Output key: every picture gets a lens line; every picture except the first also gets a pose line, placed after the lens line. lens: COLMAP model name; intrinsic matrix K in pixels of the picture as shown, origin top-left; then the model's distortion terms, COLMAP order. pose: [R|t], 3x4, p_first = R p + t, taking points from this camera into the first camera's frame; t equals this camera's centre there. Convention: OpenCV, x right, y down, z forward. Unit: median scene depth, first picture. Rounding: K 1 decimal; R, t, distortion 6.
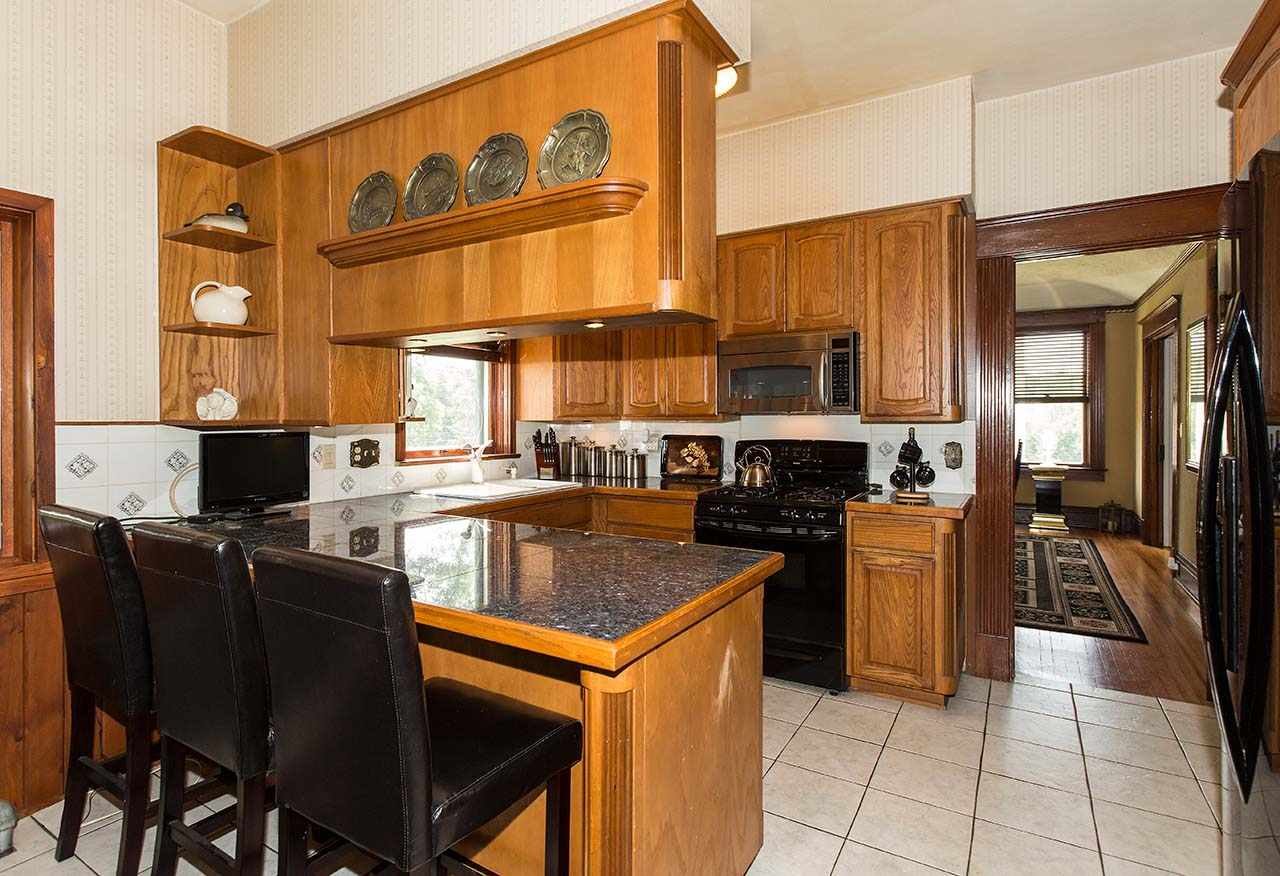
lens RADIAL K [[643.7, 0, 631.1], [0, 643.7, 425.3], [0, 0, 1]] dist [-0.000759, -0.000106]
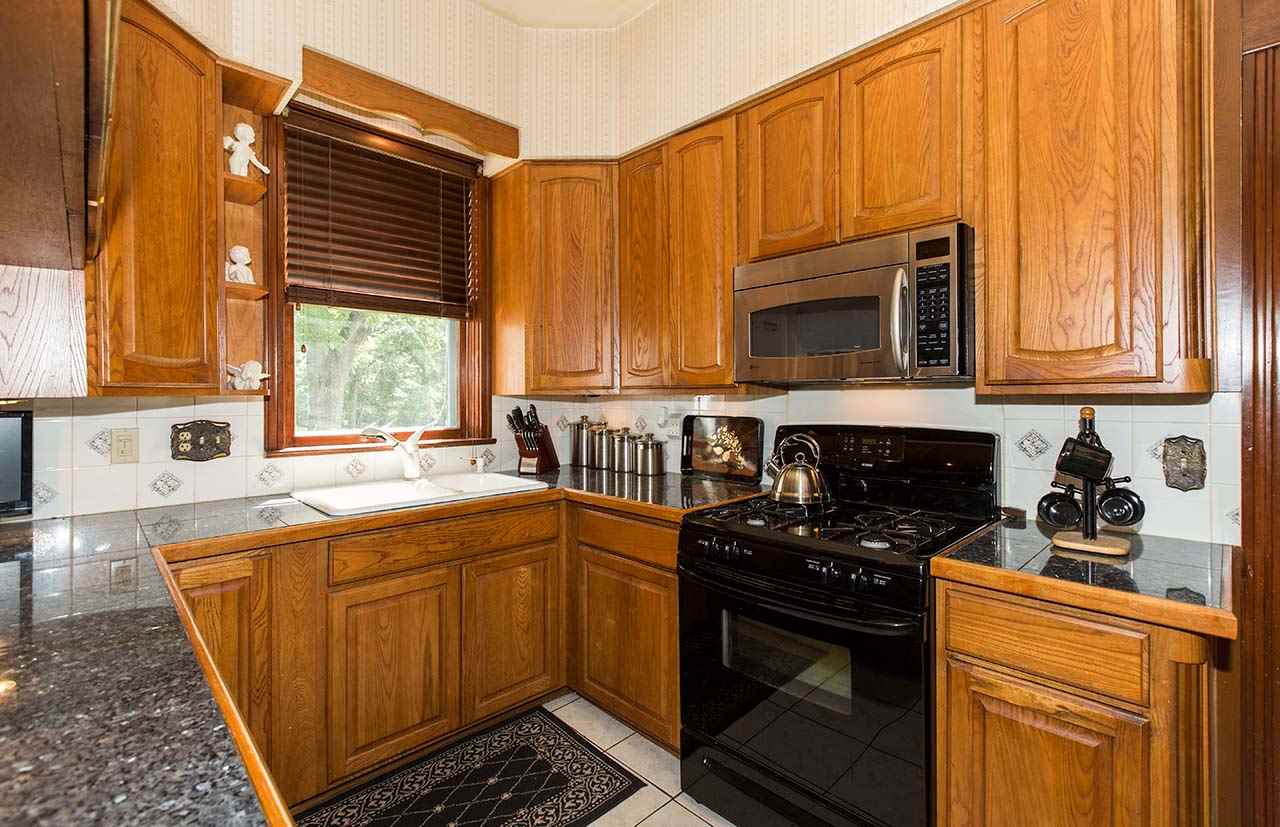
lens RADIAL K [[575.2, 0, 648.0], [0, 575.2, 399.4], [0, 0, 1]] dist [-0.002801, -0.000332]
pose [[0.970735, 0.000461, -0.240152, 0.199000], [-0.001301, 0.999994, -0.003336, -0.000504], [0.240149, 0.003551, 0.970730, 0.455522]]
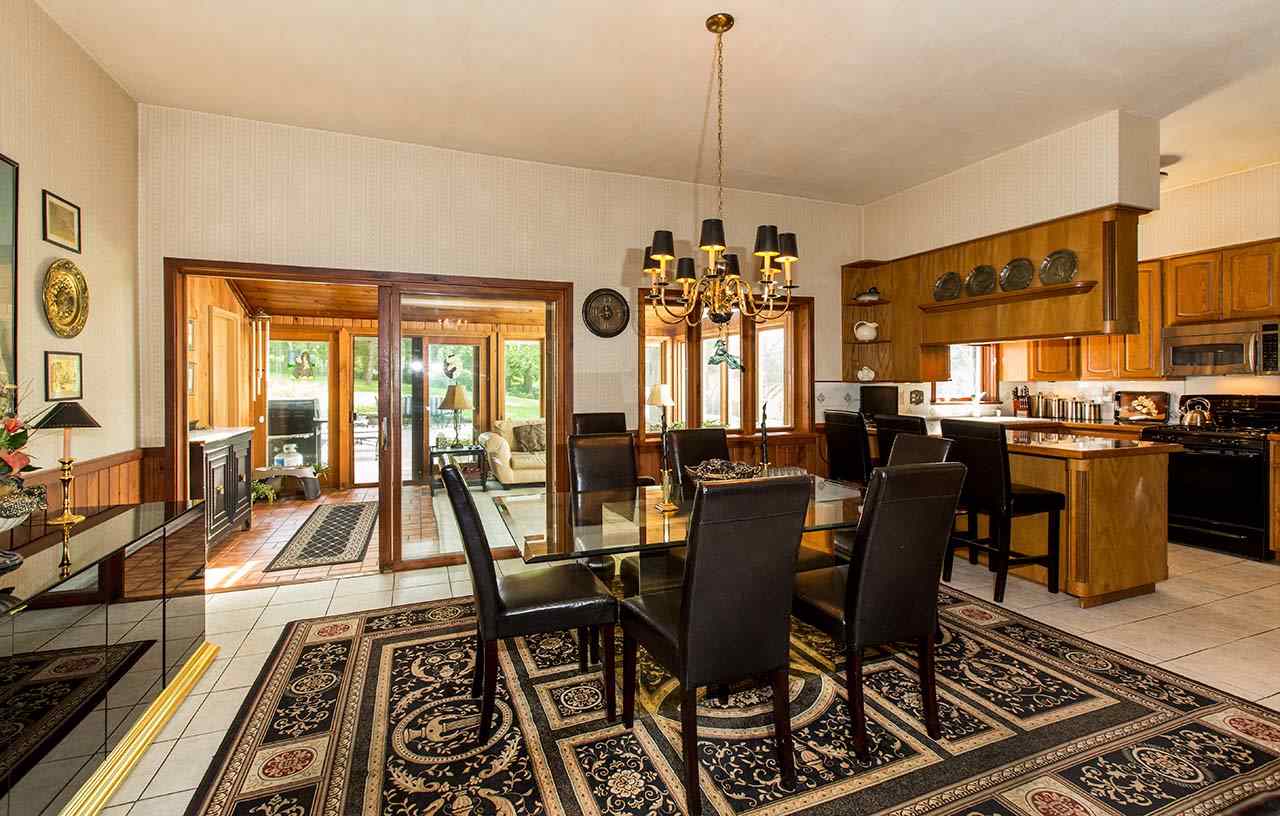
lens RADIAL K [[584.1, 0, 640.1], [0, 584.1, 382.1], [0, 0, 1]] dist [0.003540, -0.000554]
pose [[0.794017, -0.000143, -0.607895, -0.001062], [-0.005321, 0.999960, -0.007185, 0.012182], [0.607872, 0.008940, 0.793985, -0.877165]]
